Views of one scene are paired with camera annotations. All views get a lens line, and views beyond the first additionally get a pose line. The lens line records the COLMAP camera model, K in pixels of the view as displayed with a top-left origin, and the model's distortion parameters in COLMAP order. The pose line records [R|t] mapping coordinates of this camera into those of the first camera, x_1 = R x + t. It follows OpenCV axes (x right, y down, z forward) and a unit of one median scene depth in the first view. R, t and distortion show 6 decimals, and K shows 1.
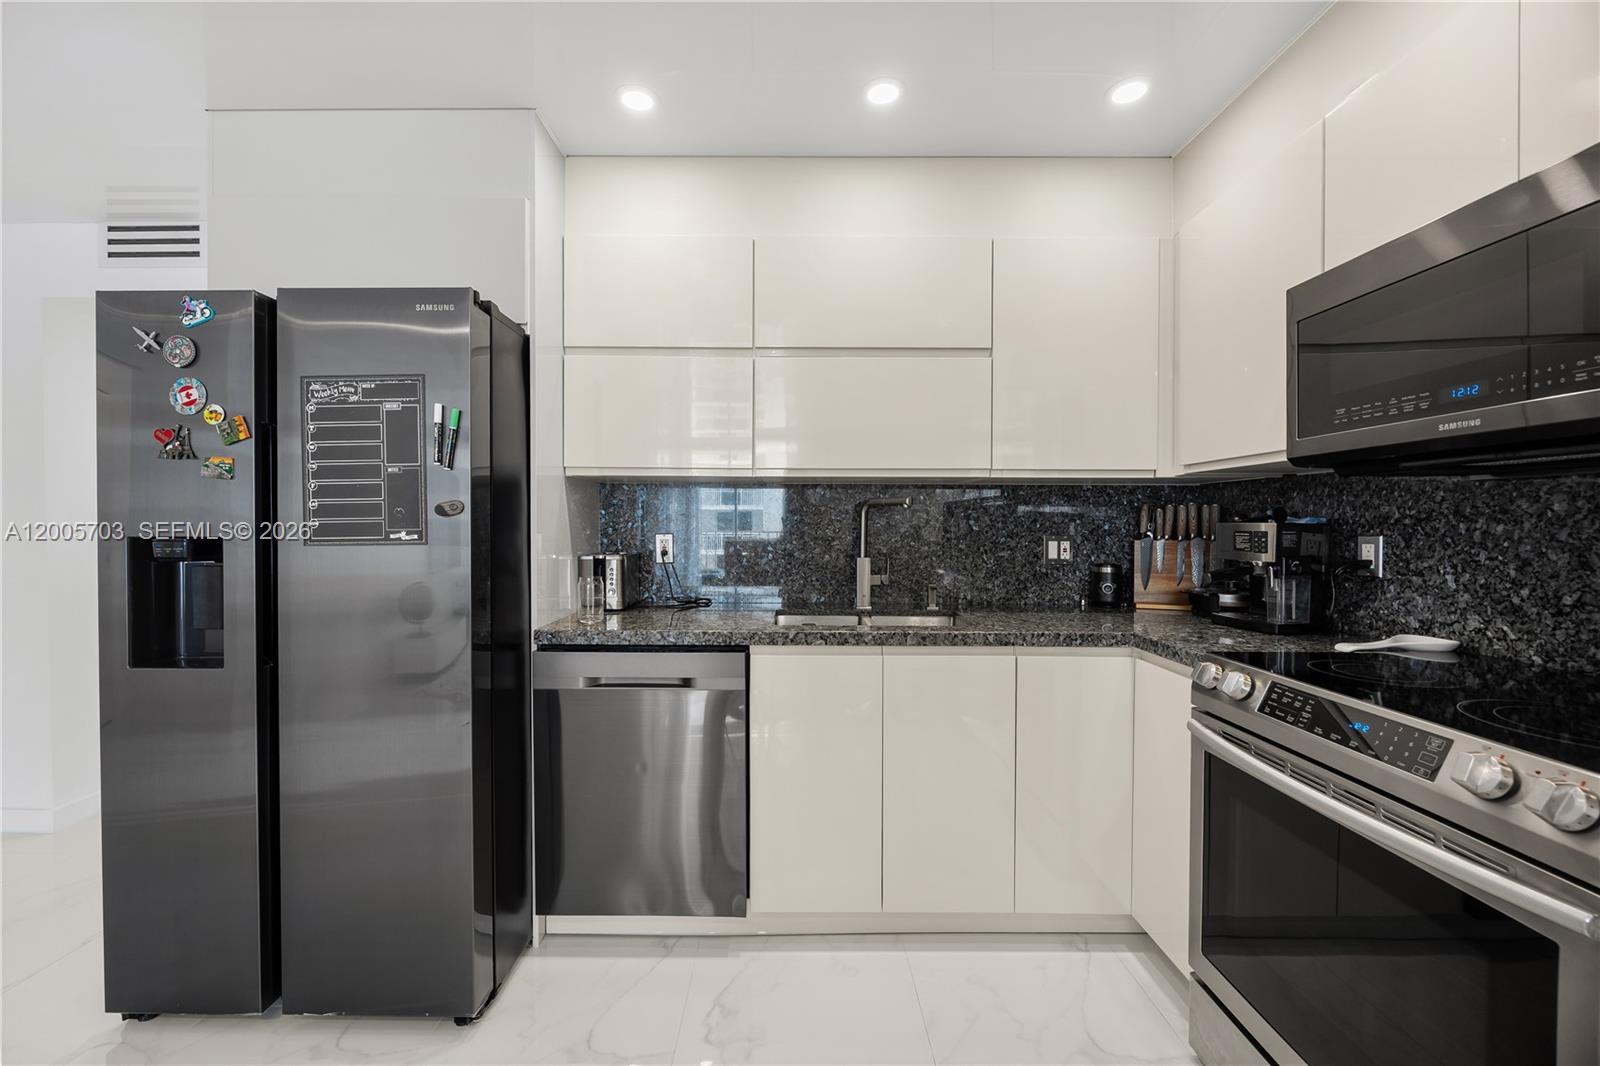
lens RADIAL K [[633.4, 0, 788.3], [0, 633.4, 534.1], [0, 0, 1]] dist [0.001734, -0.000911]
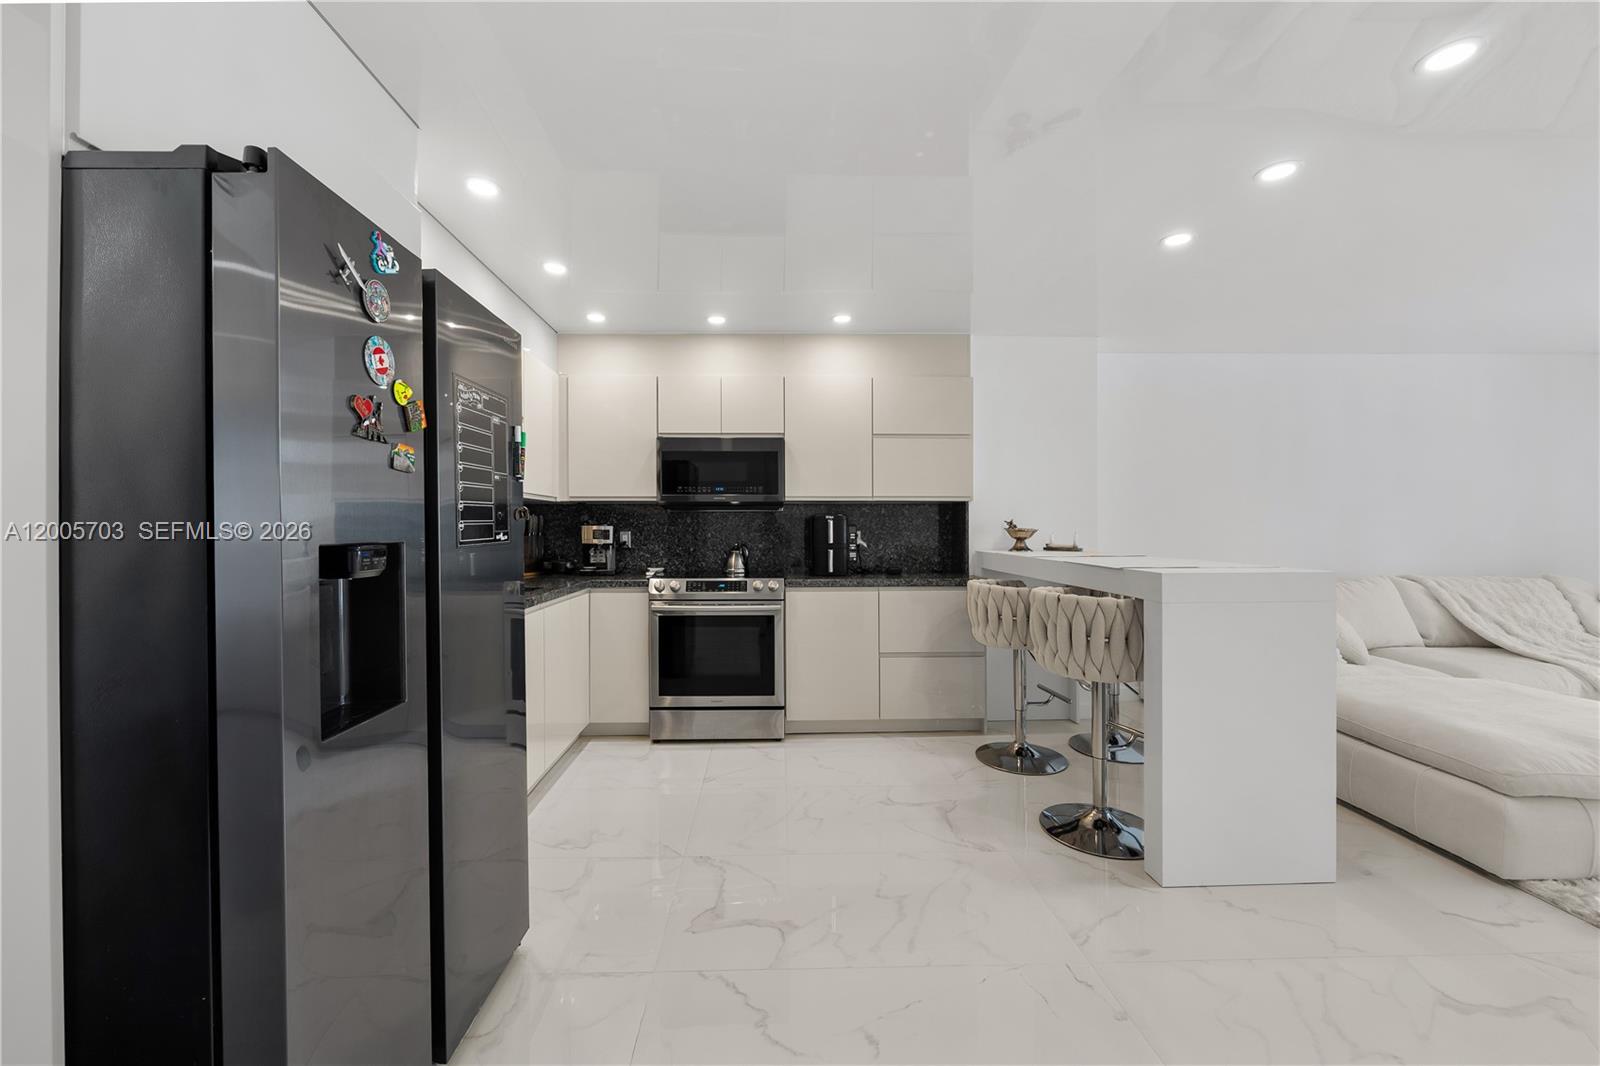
lens RADIAL K [[633.4, 0, 779.9], [0, 633.4, 527.6], [0, 0, 1]] dist [0.001734, -0.000911]
pose [[-0.030784, -0.001733, 0.999525, -1.648789], [0.017695, 0.999841, 0.002279, -0.007235], [-0.999369, 0.017757, -0.030748, 0.510539]]
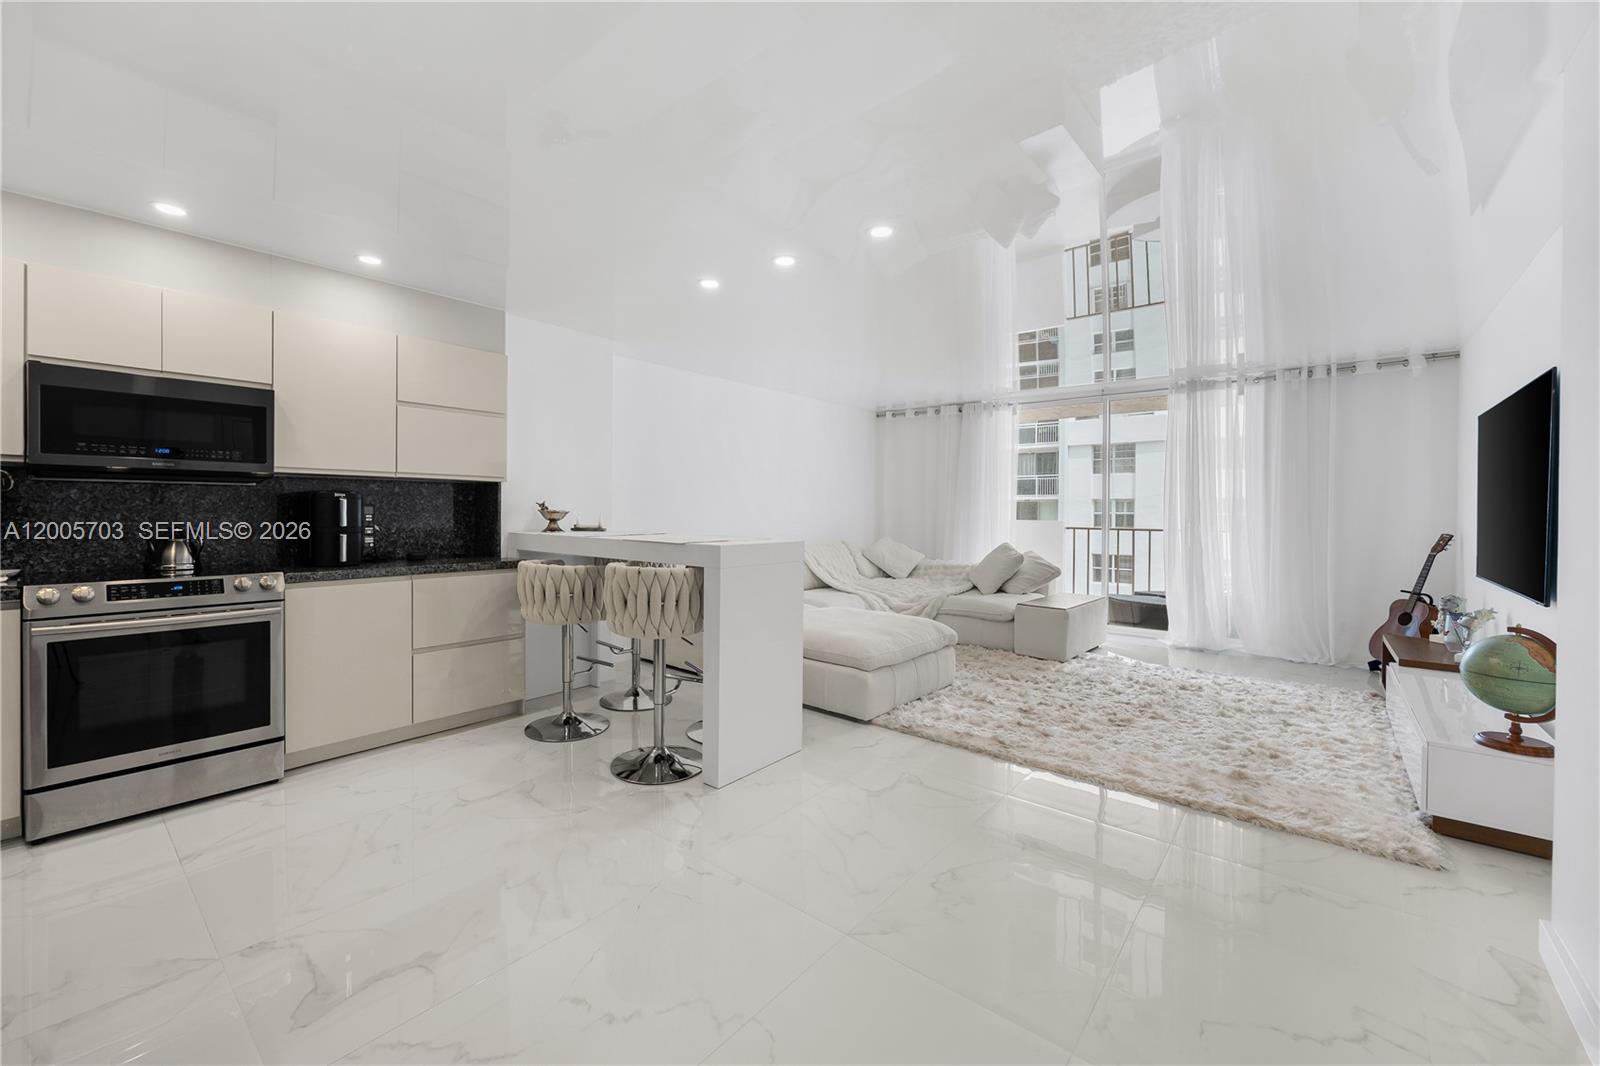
lens RADIAL K [[651.6, 0, 764.9], [0, 651.6, 515.5], [0, 0, 1]] dist [0.002456, -0.000841]
pose [[-0.760571, -0.012425, 0.649136, -1.578756], [0.001845, 0.999771, 0.021298, -0.014317], [-0.649252, 0.017396, -0.760374, 0.935347]]
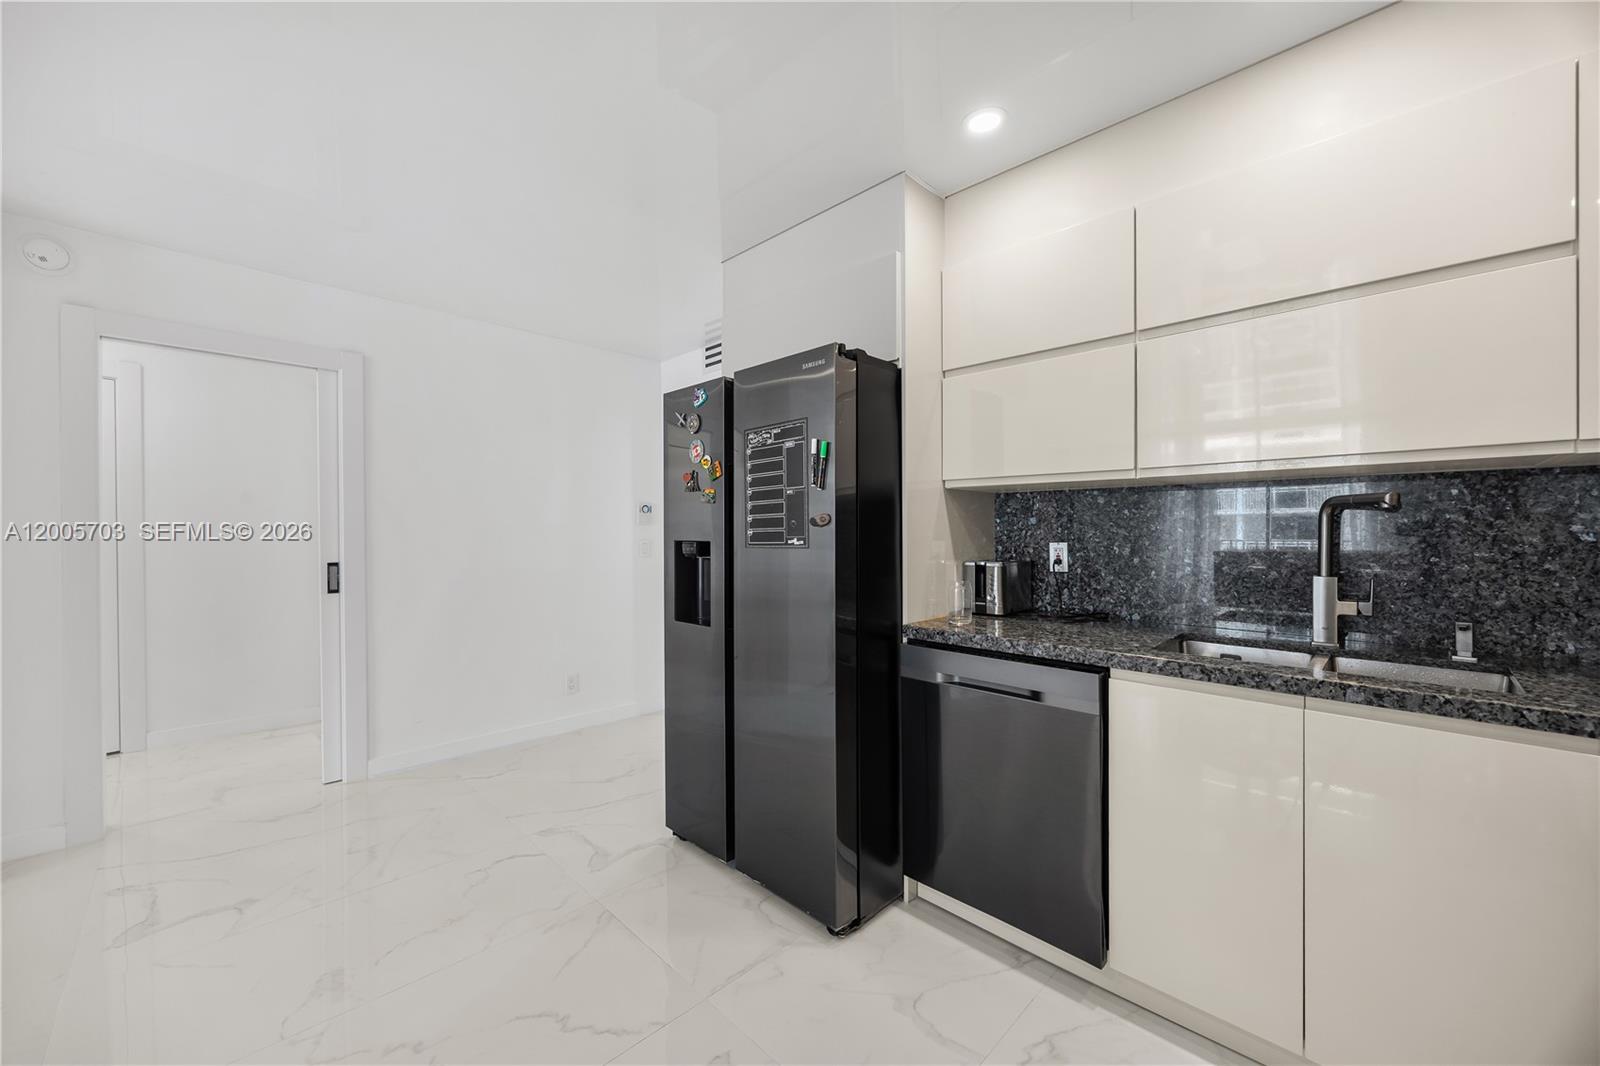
lens RADIAL K [[607.1, 0, 786.4], [0, 607.1, 537.8], [0, 0, 1]] dist [-0.004771, 0.000353]
pose [[0.708884, 0.004161, -0.705313, 0.257085], [-0.008639, 0.999959, -0.002784, -0.001237], [0.705272, 0.008067, 0.708891, 0.085390]]
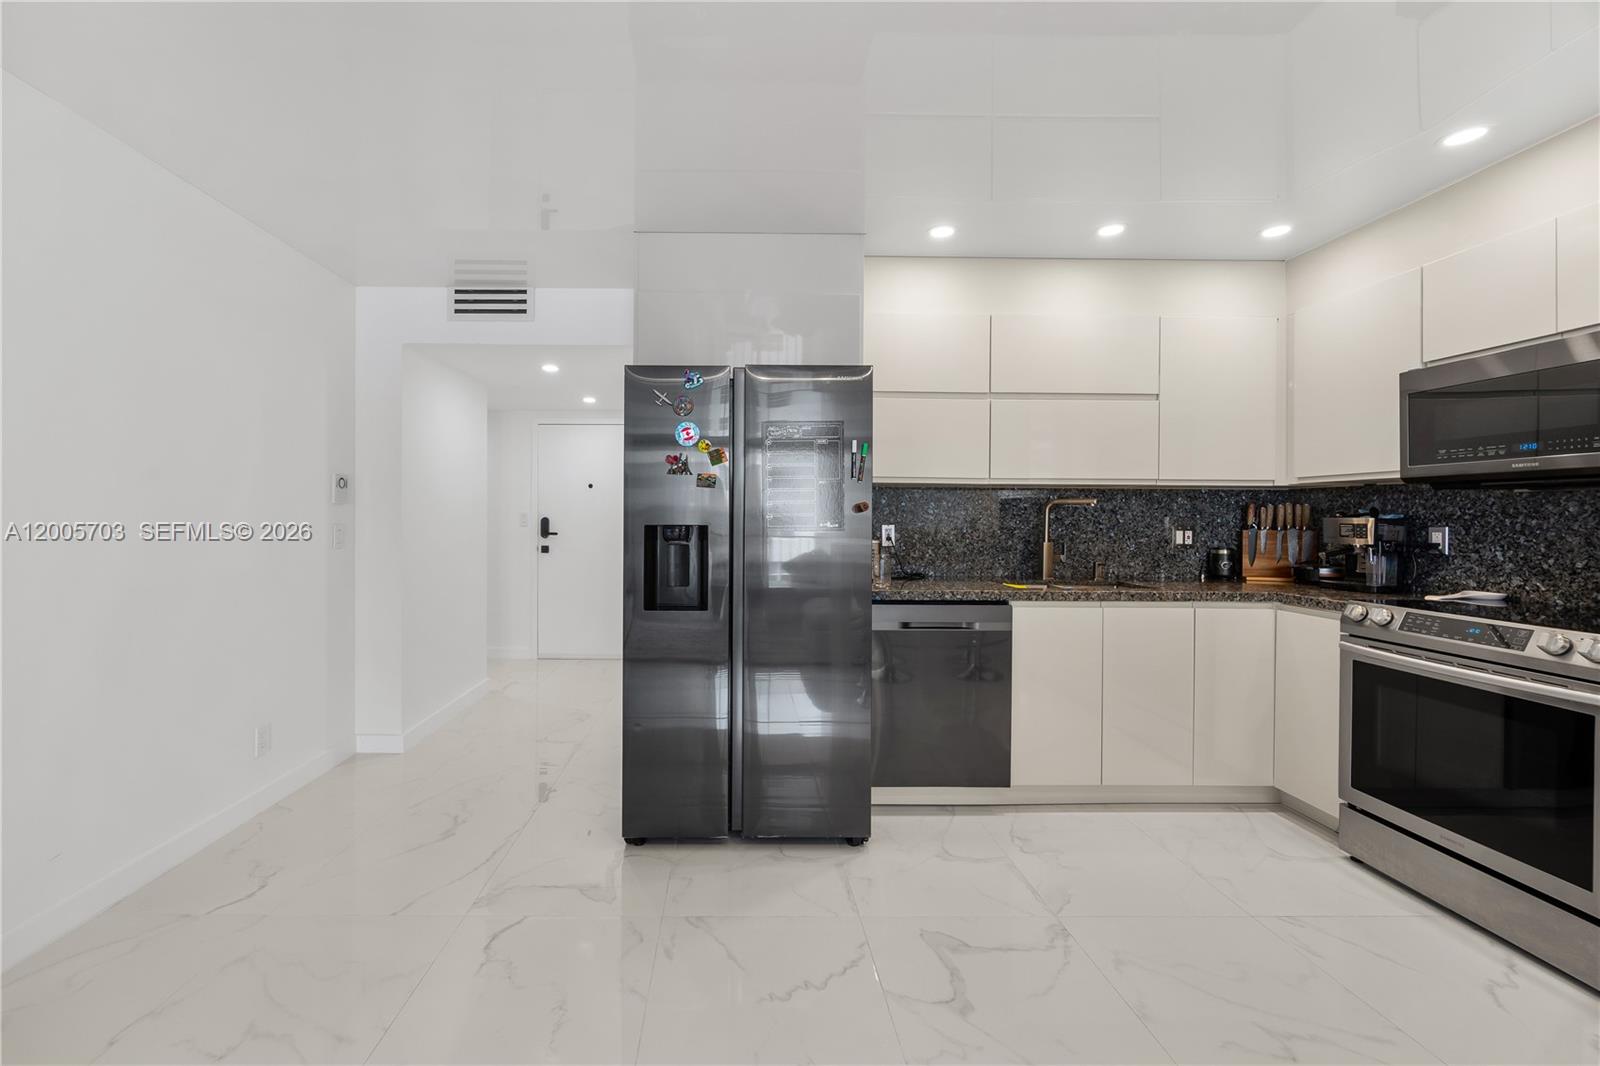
lens RADIAL K [[651.6, 0, 731.1], [0, 651.6, 520.9], [0, 0, 1]] dist [0.002456, -0.000841]
pose [[0.999966, 0.002766, 0.007742, -0.808144], [-0.002698, 0.999958, -0.008777, 0.006997], [-0.007766, 0.008756, 0.999932, -0.558362]]
